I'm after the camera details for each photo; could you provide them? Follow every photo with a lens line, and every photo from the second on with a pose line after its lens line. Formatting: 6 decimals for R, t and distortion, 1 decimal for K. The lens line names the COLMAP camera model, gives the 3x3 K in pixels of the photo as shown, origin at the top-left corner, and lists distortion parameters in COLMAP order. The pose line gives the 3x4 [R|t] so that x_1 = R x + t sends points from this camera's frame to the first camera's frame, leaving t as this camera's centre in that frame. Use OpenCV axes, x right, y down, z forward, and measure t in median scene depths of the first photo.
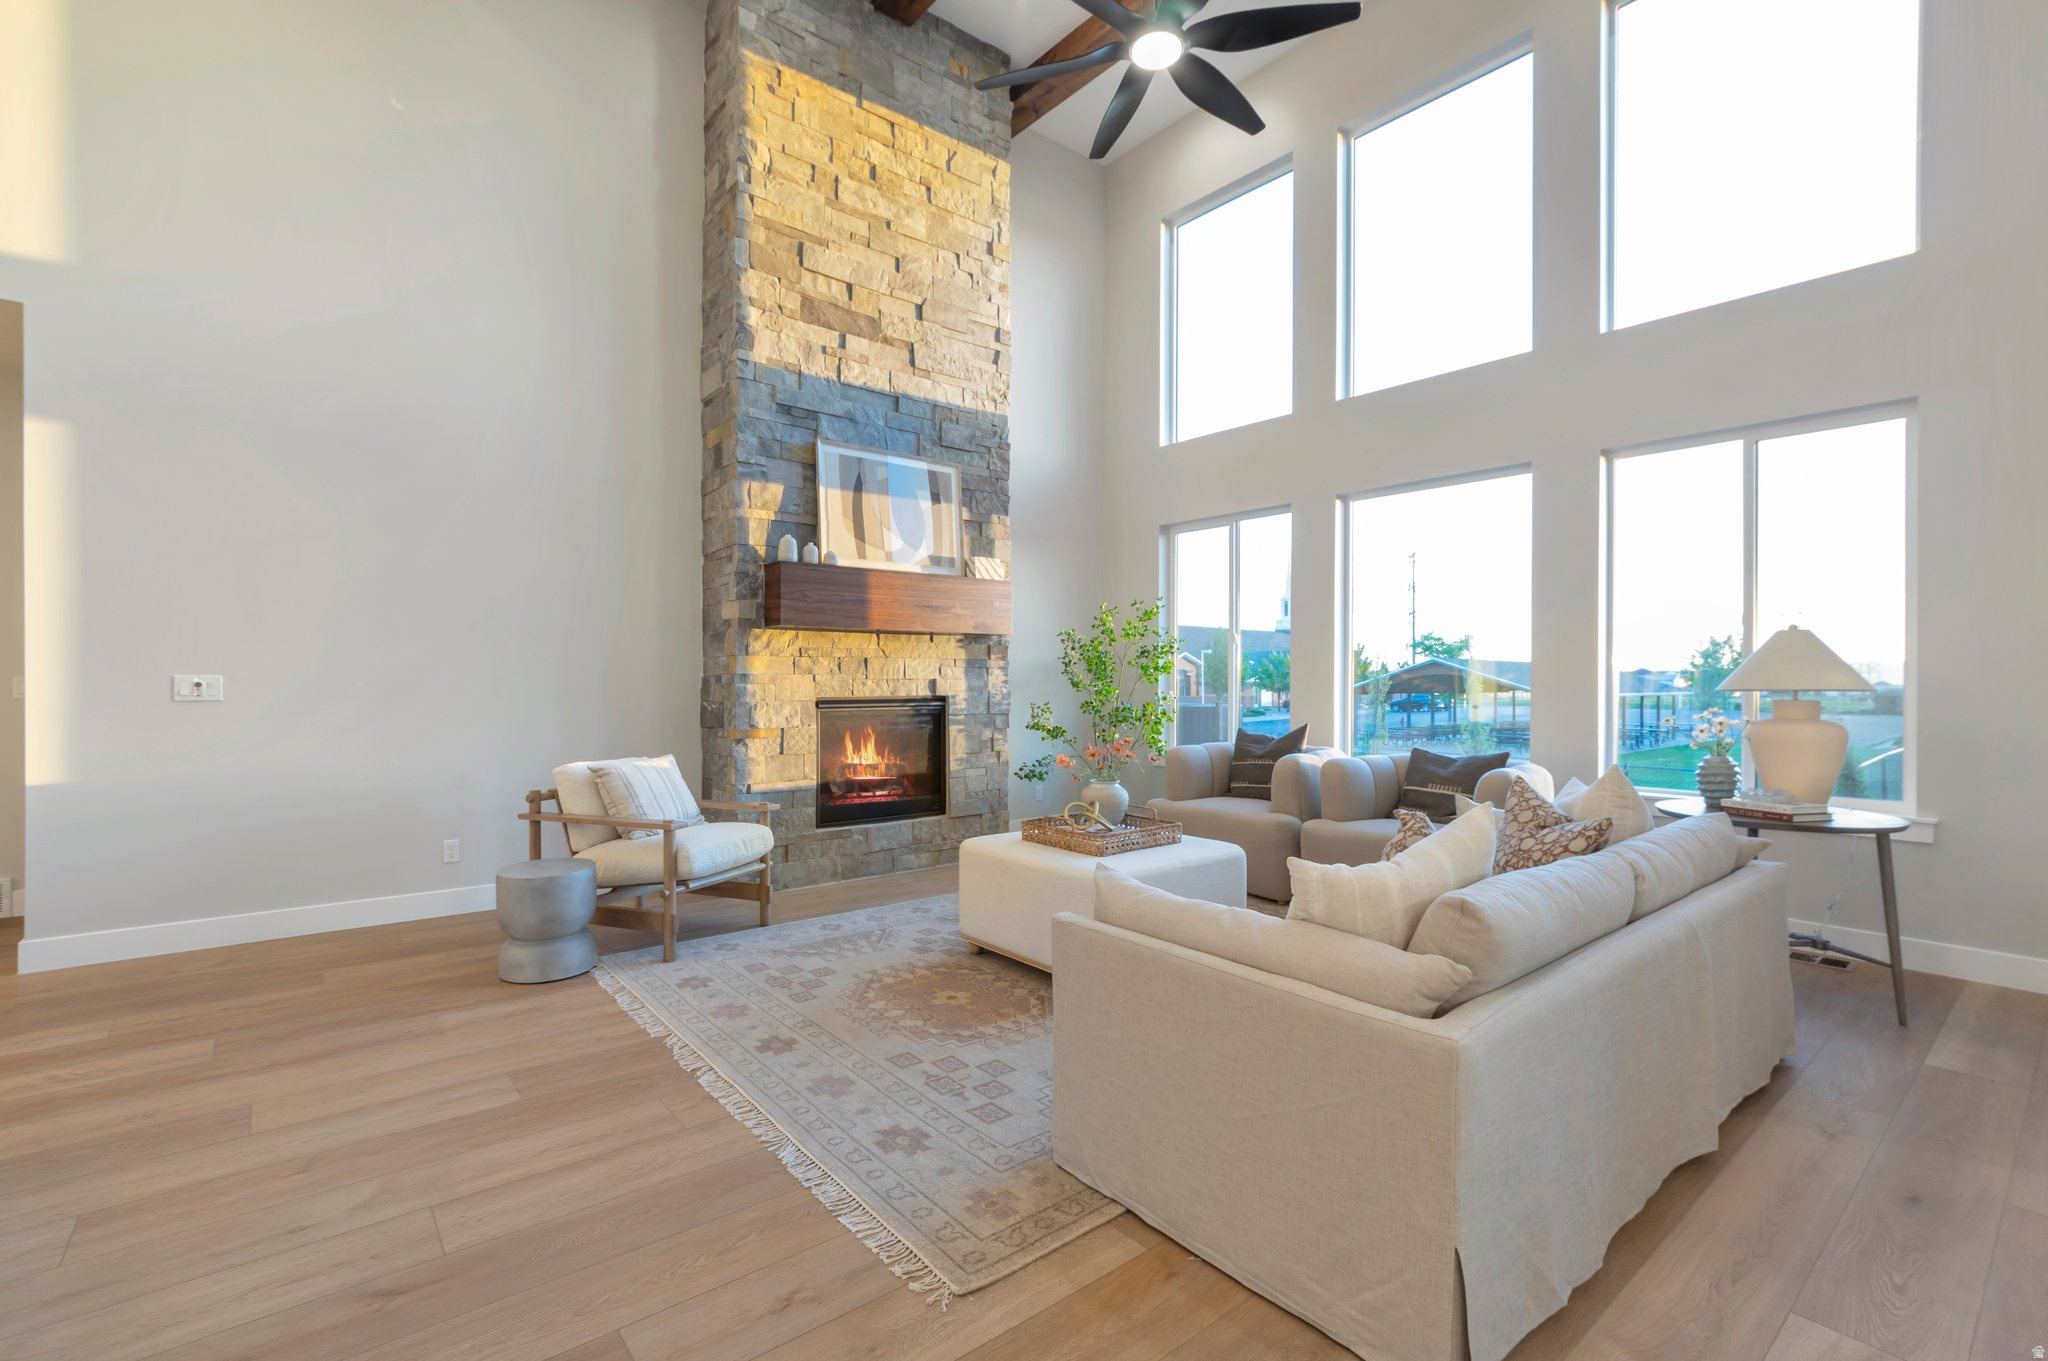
lens RADIAL K [[907.3, 0, 1035.2], [0, 907.3, 678.3], [0, 0, 1]] dist [0.001346, -0.000323]
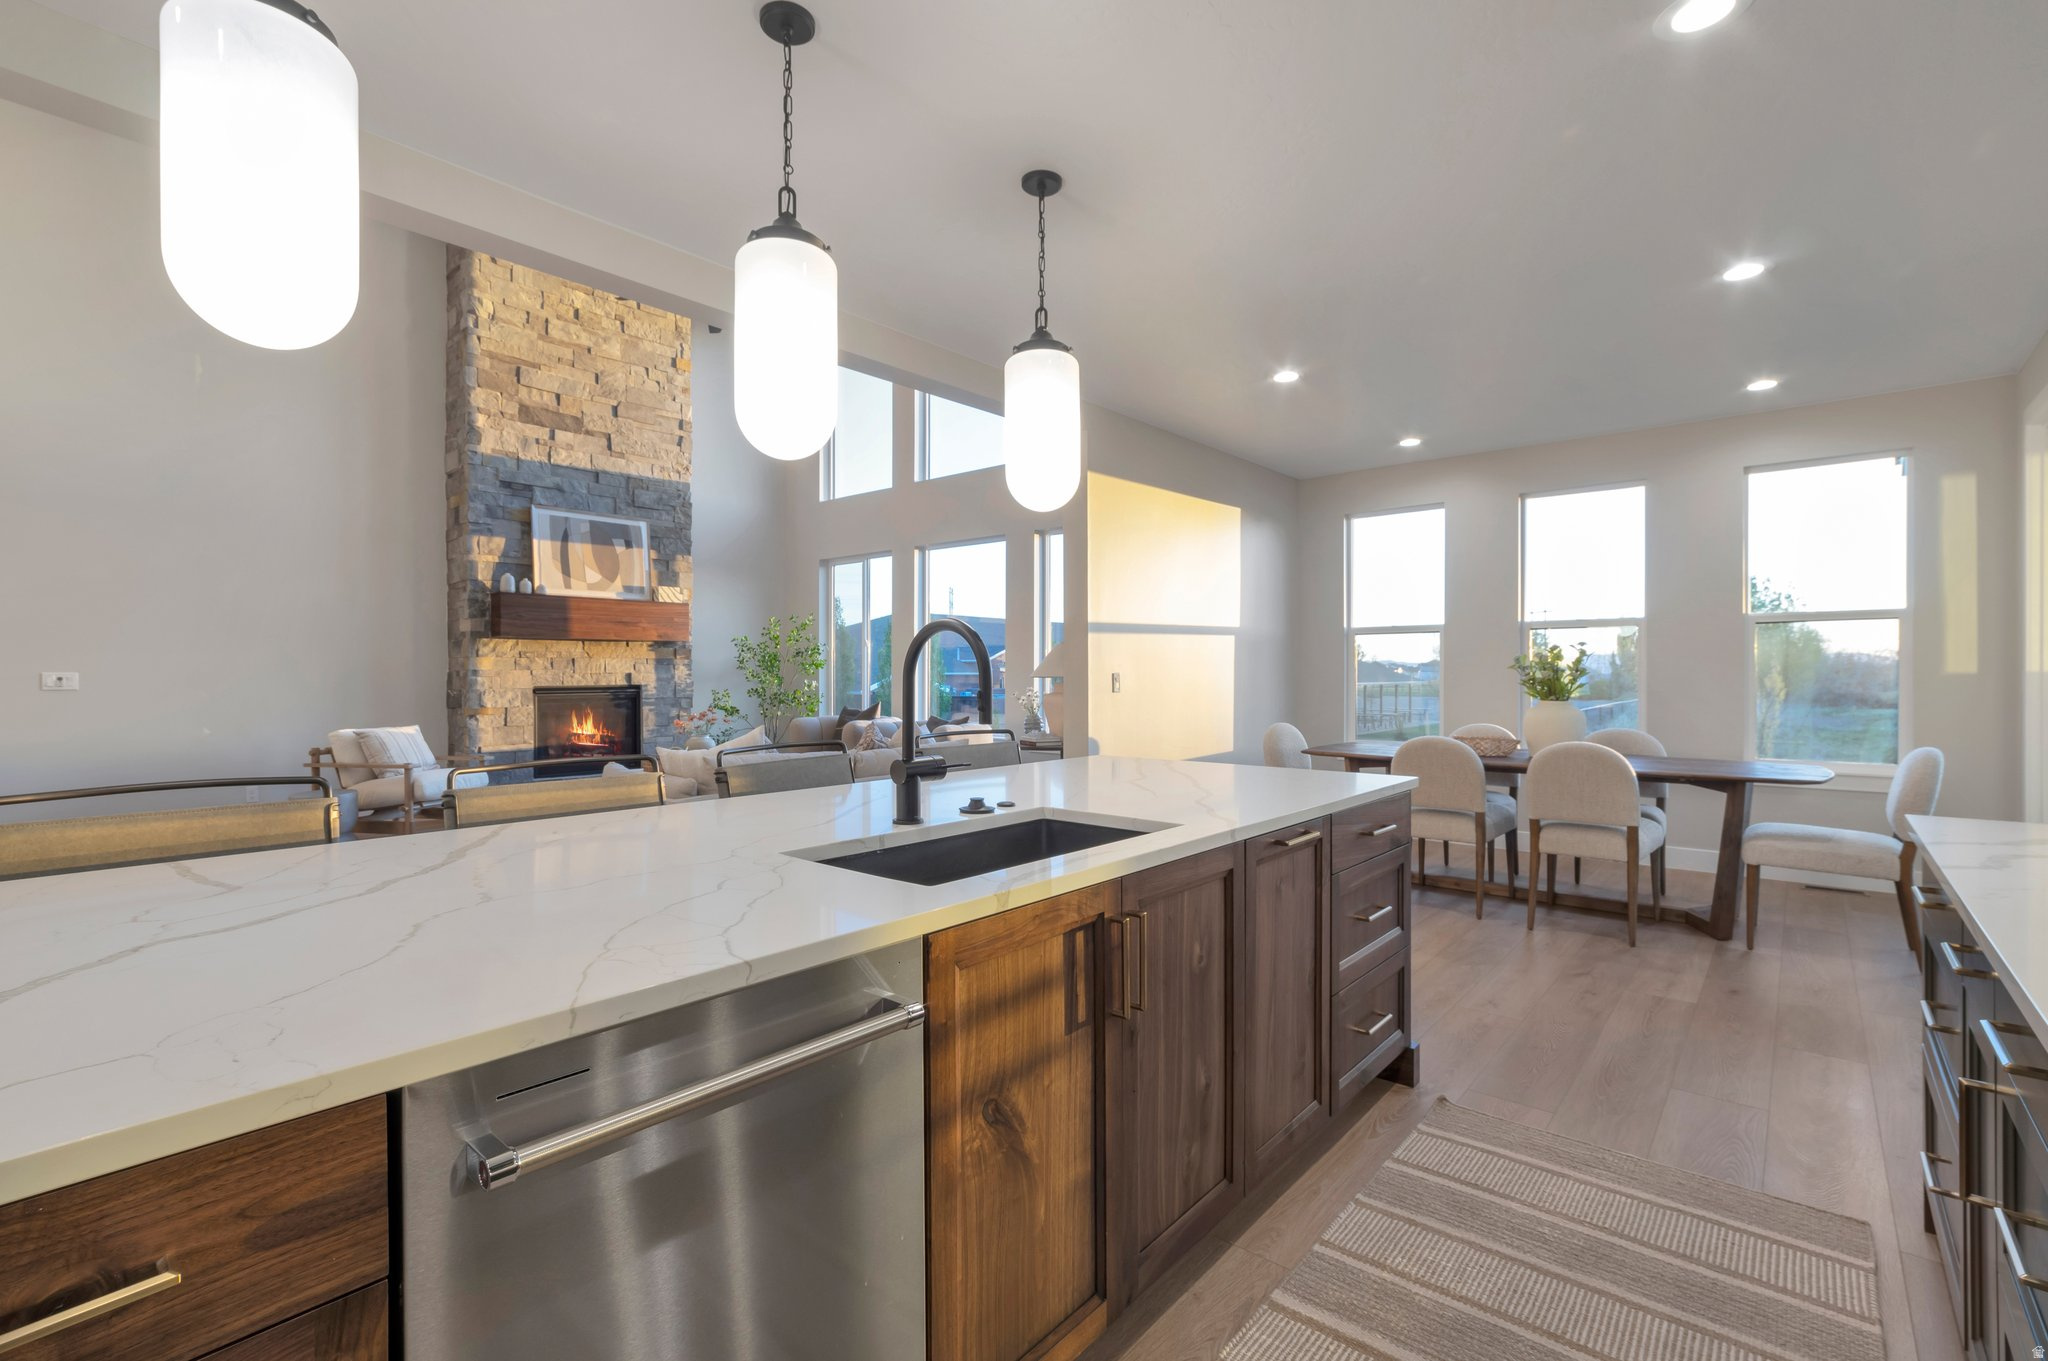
lens RADIAL K [[907.3, 0, 1011.5], [0, 907.3, 678.3], [0, 0, 1]] dist [0.001346, -0.000323]
pose [[0.990068, -0.005304, 0.140489, 0.294969], [0.004275, 0.999962, 0.007620, 0.001229], [-0.140524, -0.006944, 0.990053, -0.504716]]
